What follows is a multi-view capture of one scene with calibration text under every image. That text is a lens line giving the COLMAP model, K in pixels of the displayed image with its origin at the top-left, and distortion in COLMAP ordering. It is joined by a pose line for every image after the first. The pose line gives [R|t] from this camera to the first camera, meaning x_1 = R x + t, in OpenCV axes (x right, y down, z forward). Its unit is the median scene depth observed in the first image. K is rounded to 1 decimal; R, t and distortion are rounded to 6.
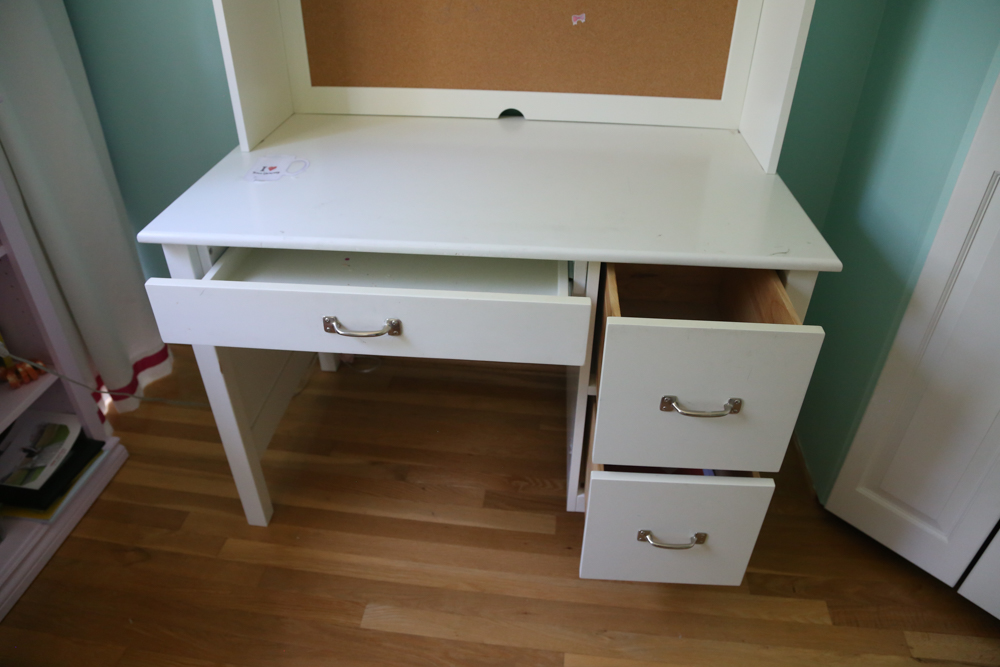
lens RADIAL K [[678.9, 0, 500.0], [0, 678.9, 333.5], [0, 0, 1]] dist [-0.105213, 0.001389]
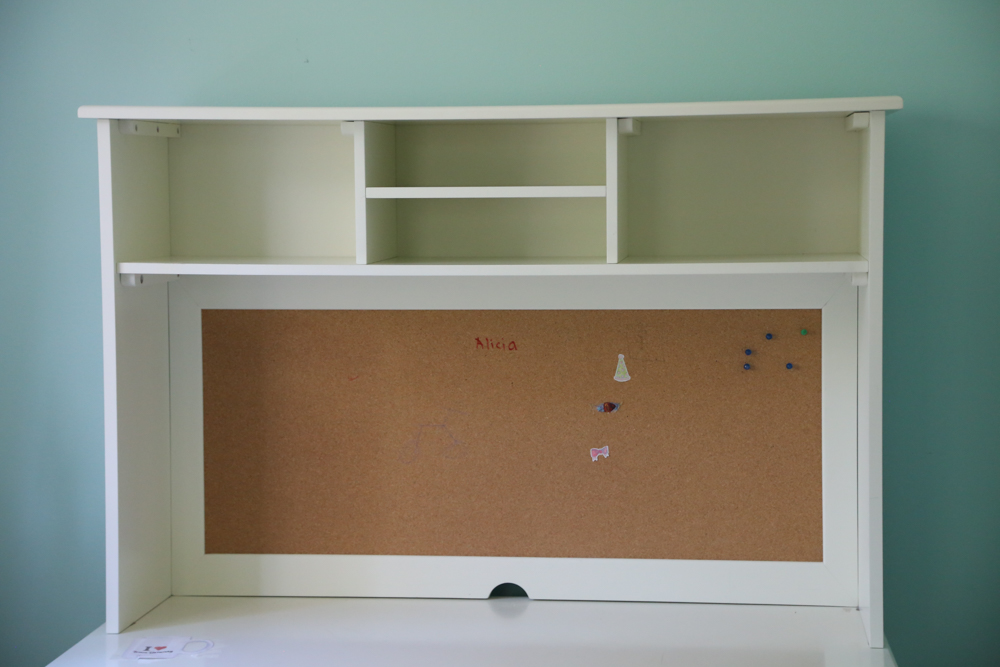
lens RADIAL K [[2129.7, 0, 500.0], [0, 2129.7, 333.5], [0, 0, 1]] dist [0.380876, -0.085960]
pose [[0.999646, -0.013247, -0.023065, 0.063015], [-0.000469, 0.858255, -0.513223, 0.554431], [0.026594, 0.513052, 0.857945, -0.970243]]
